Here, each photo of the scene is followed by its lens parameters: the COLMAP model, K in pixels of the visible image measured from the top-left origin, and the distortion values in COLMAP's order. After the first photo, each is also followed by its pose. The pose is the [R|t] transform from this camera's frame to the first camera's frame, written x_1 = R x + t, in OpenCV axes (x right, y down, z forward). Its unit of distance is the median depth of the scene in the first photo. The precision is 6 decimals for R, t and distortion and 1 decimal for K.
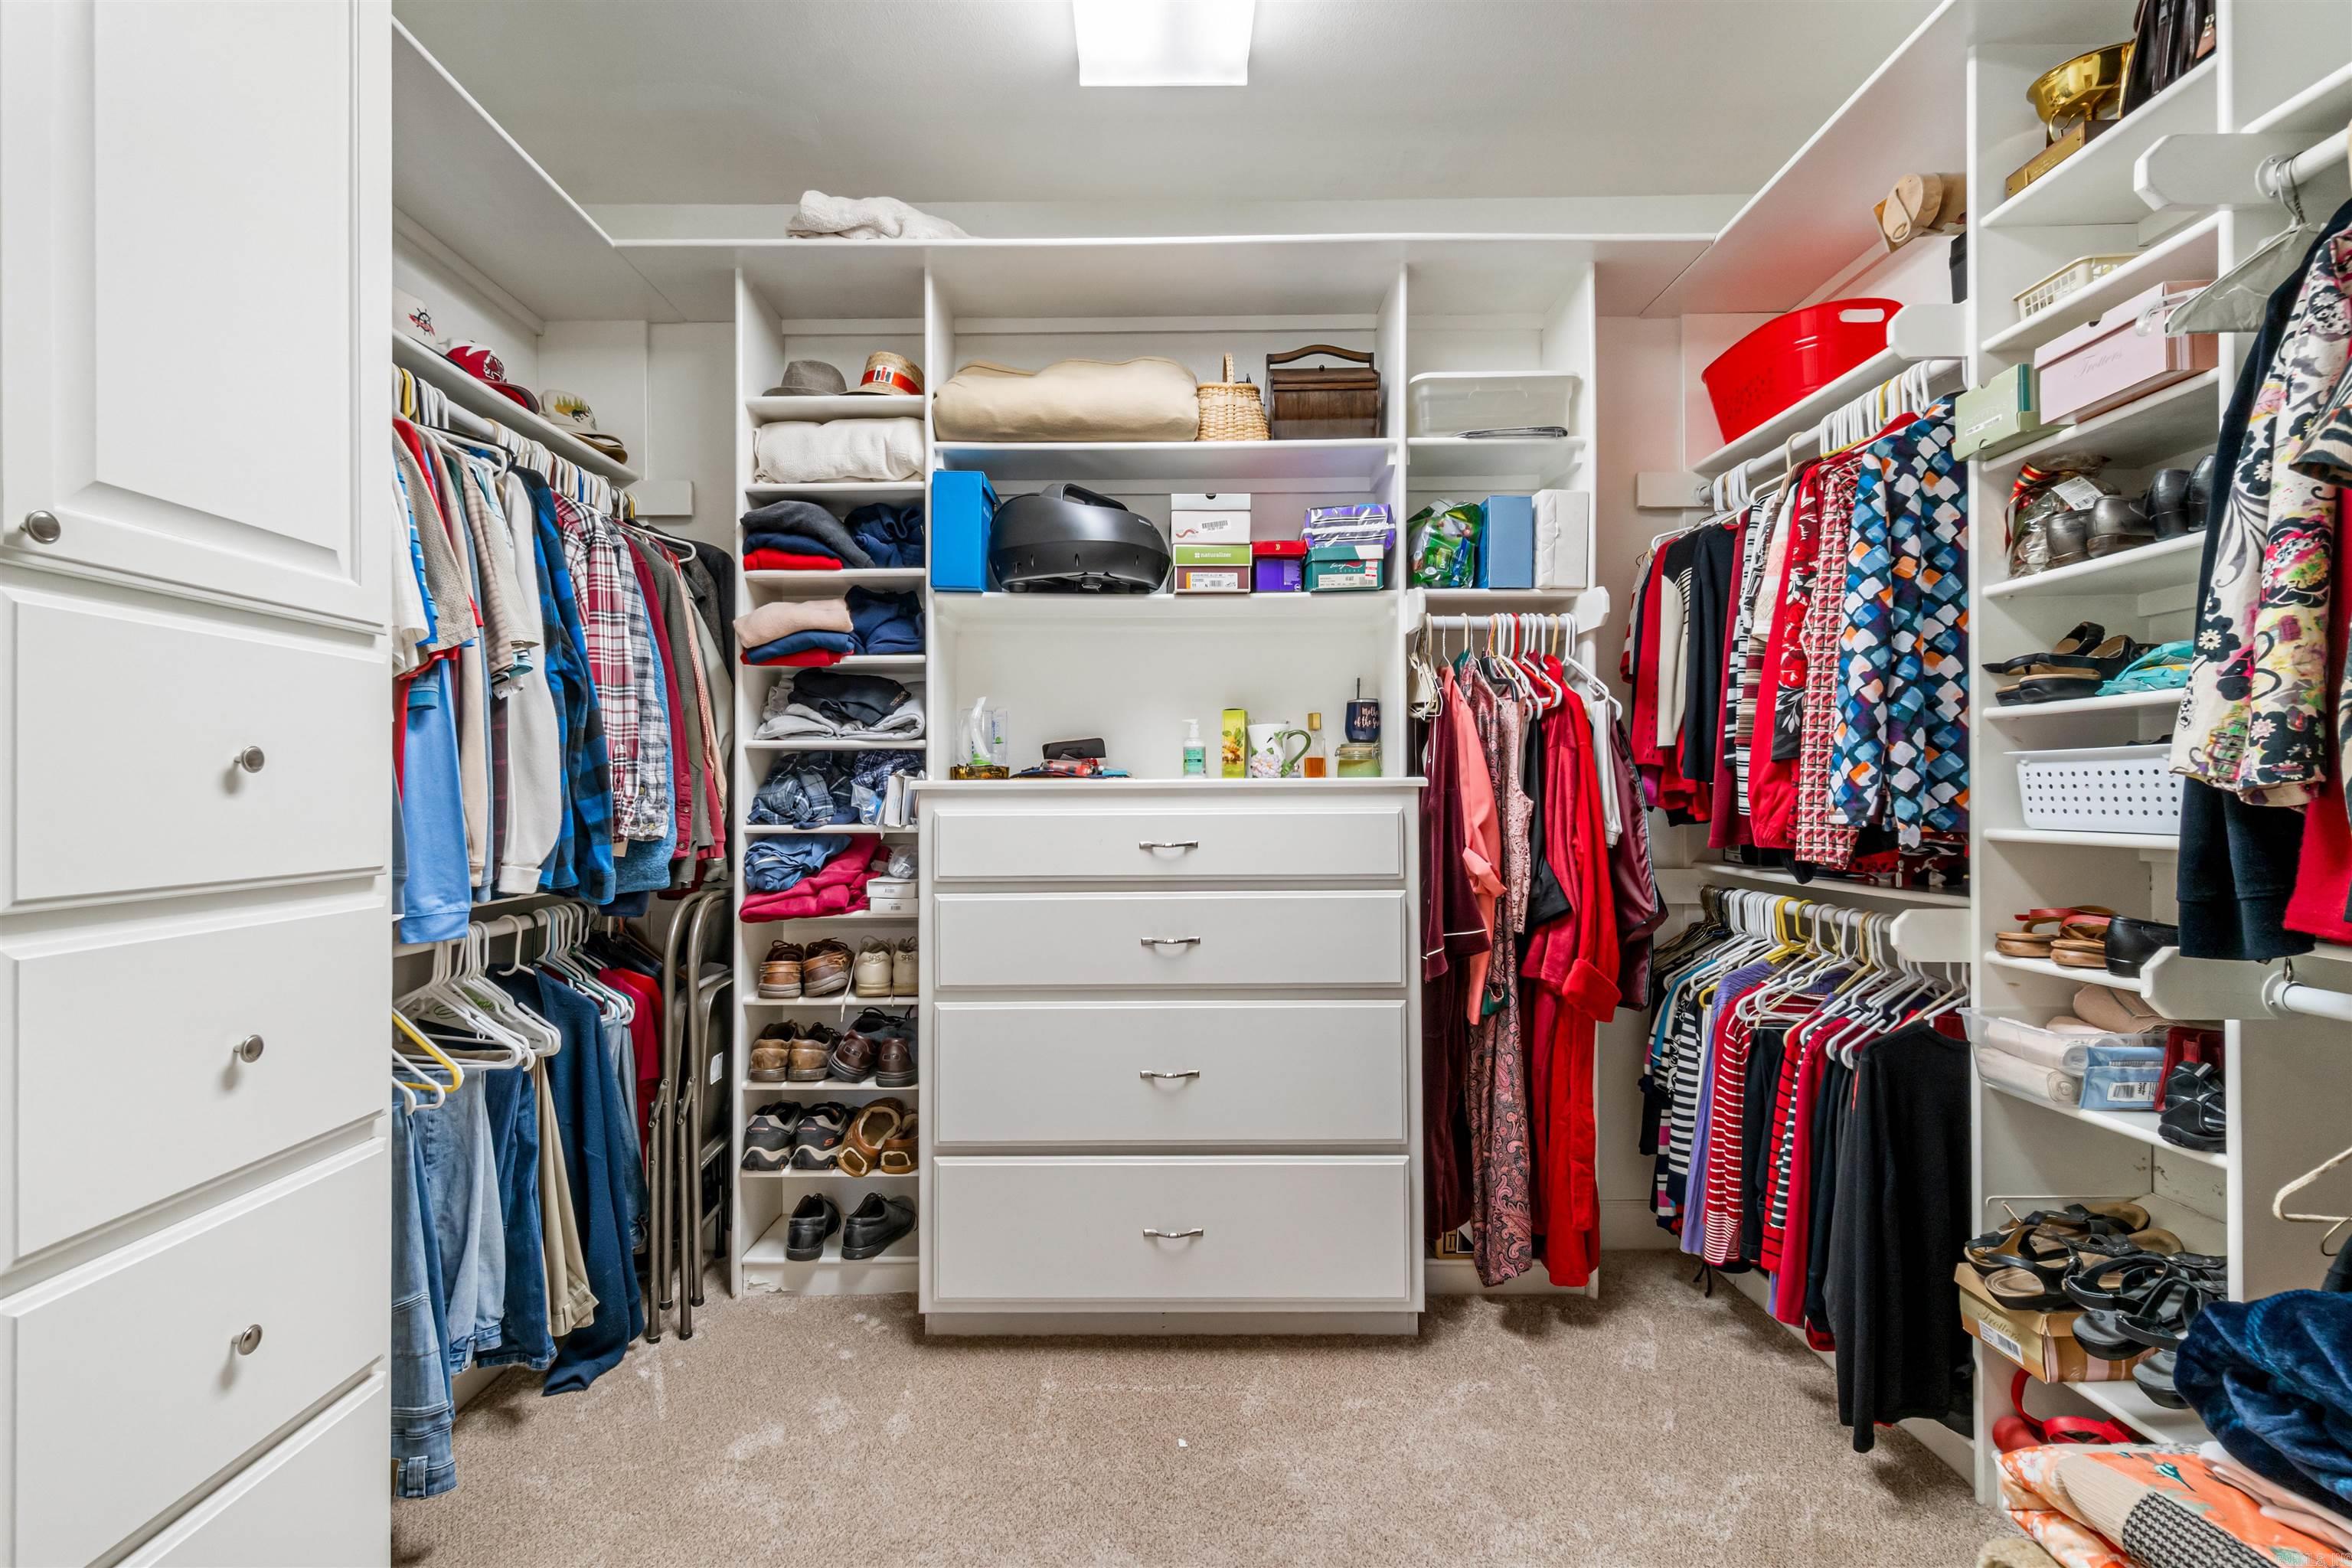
lens RADIAL K [[1071.7, 0, 1157.8], [0, 1071.7, 793.6], [0, 0, 1]] dist [0.007252, 0.000687]
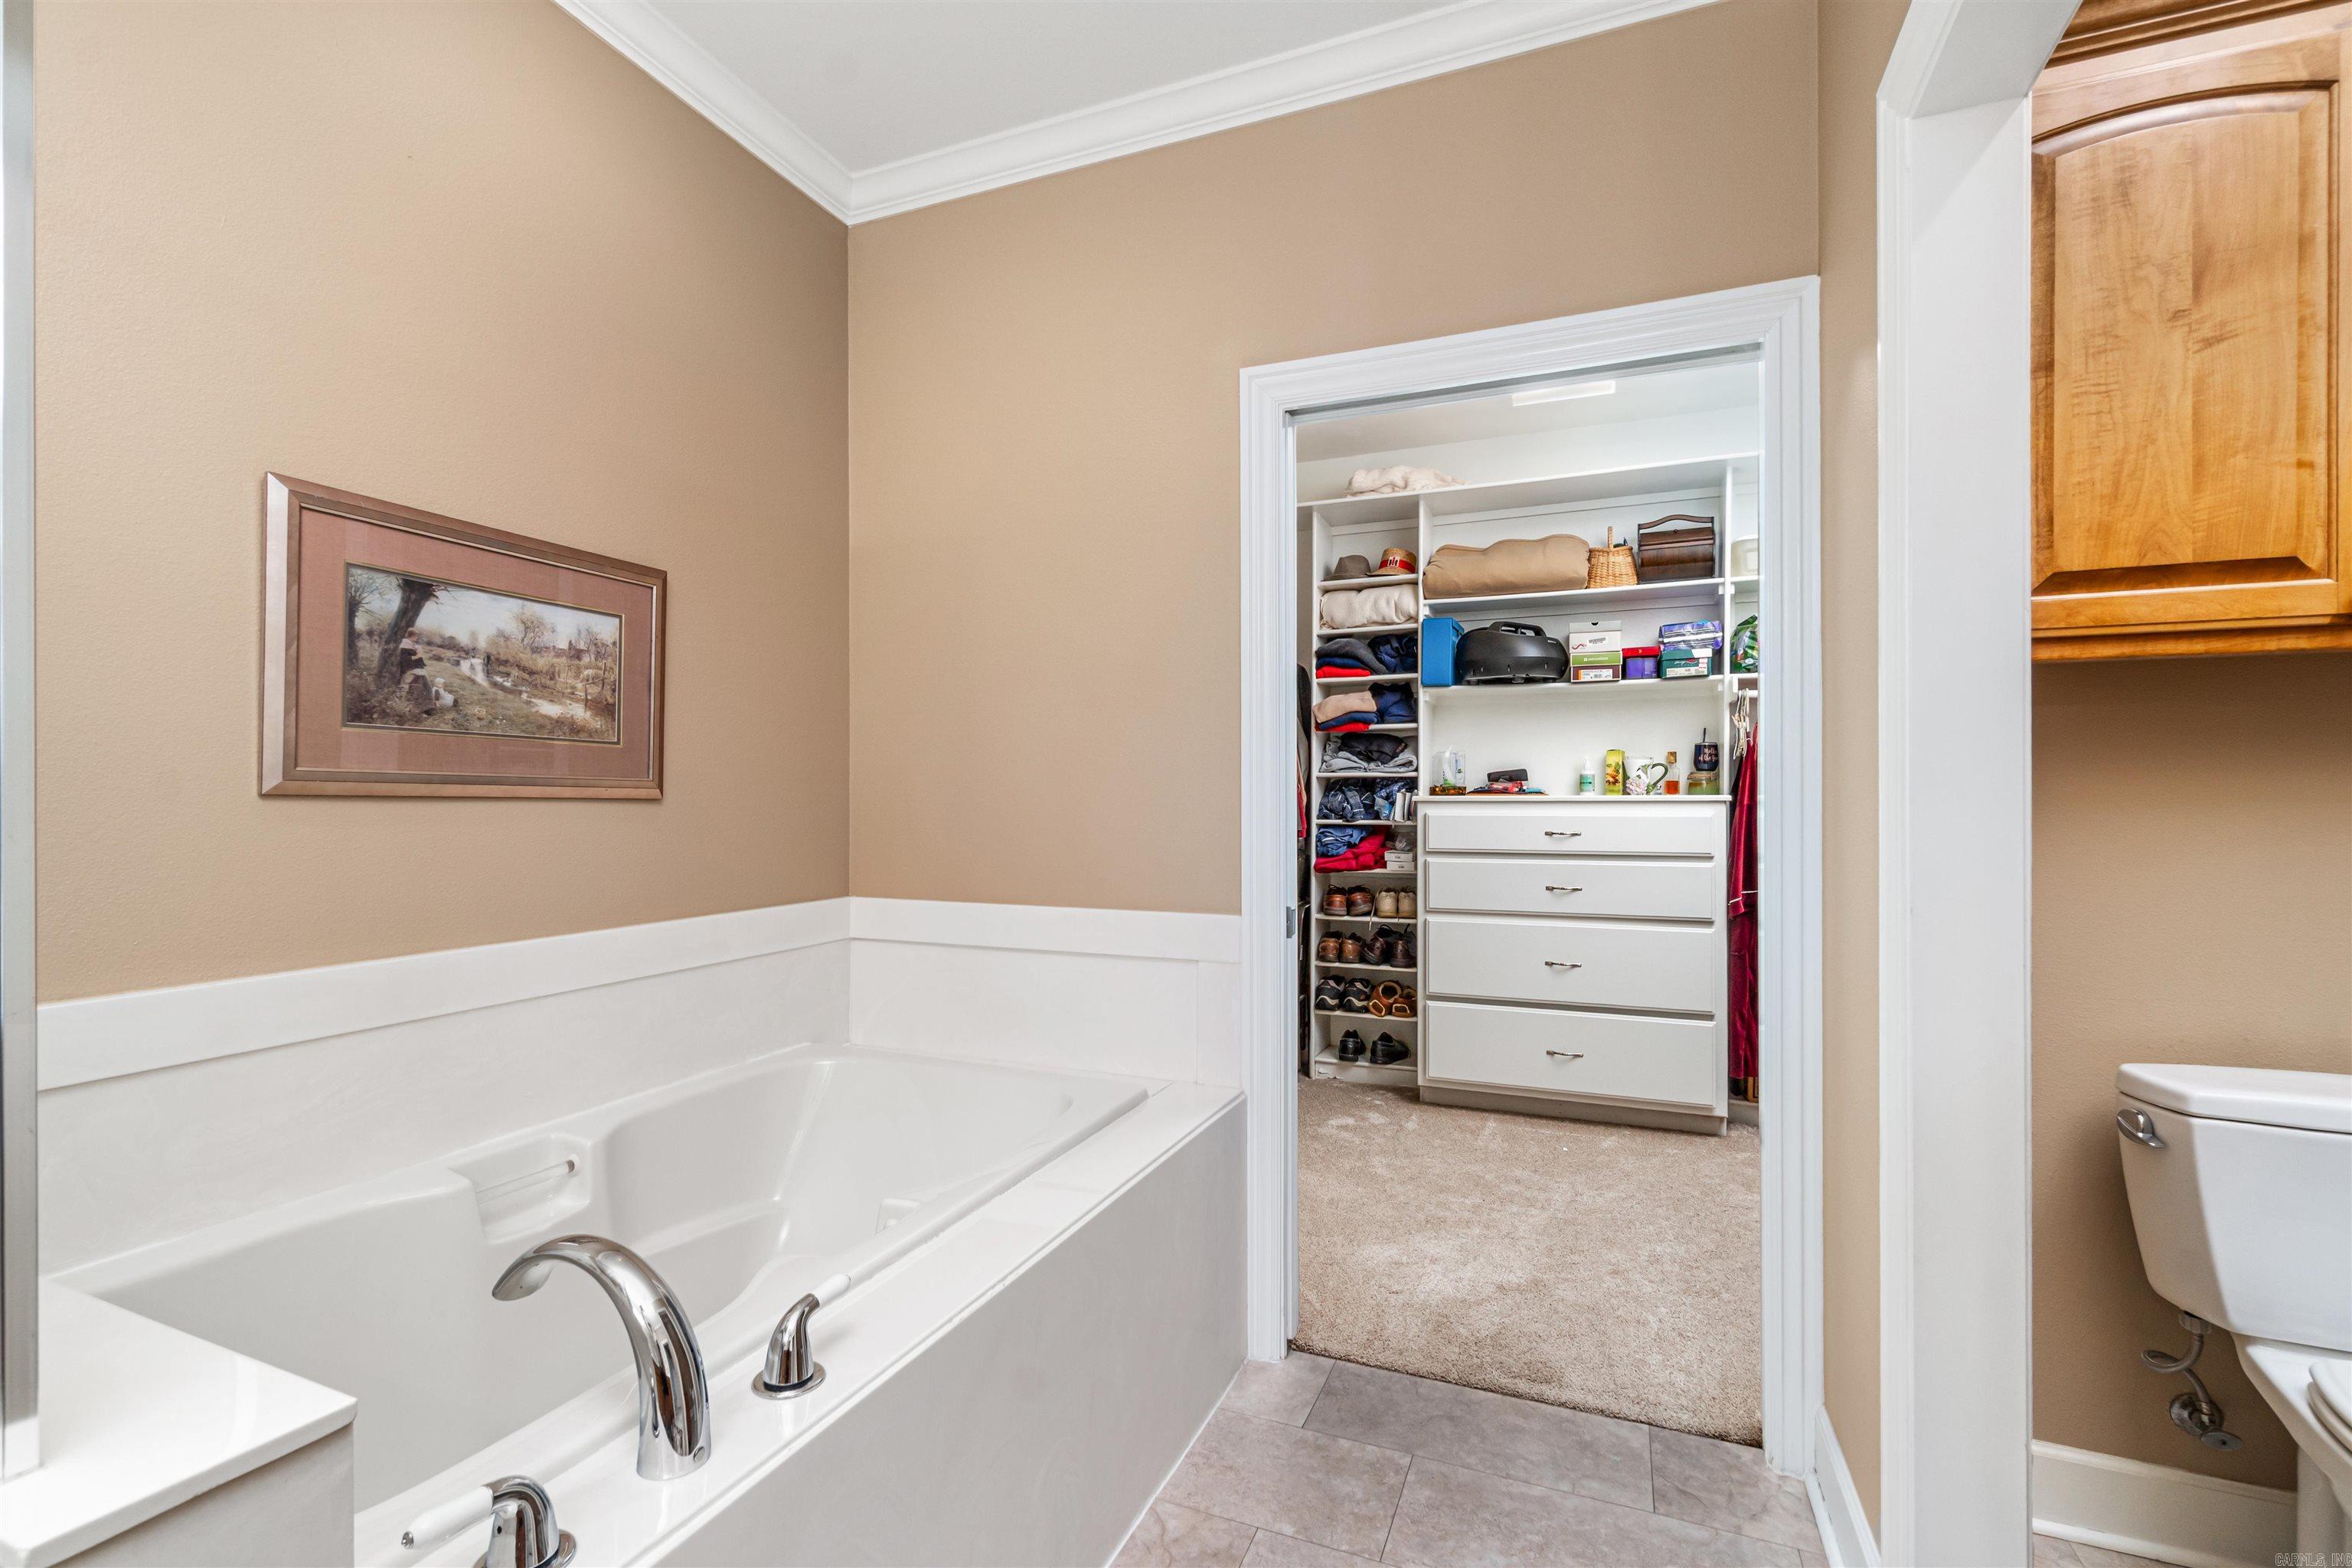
lens RADIAL K [[1071.7, 0, 1157.8], [0, 1071.7, 793.6], [0, 0, 1]] dist [0.007252, 0.000687]
pose [[0.921715, 0.002634, -0.387858, 0.069559], [-0.005263, 0.999970, -0.005718, -0.002623], [0.387831, 0.007312, 0.921701, -0.767210]]
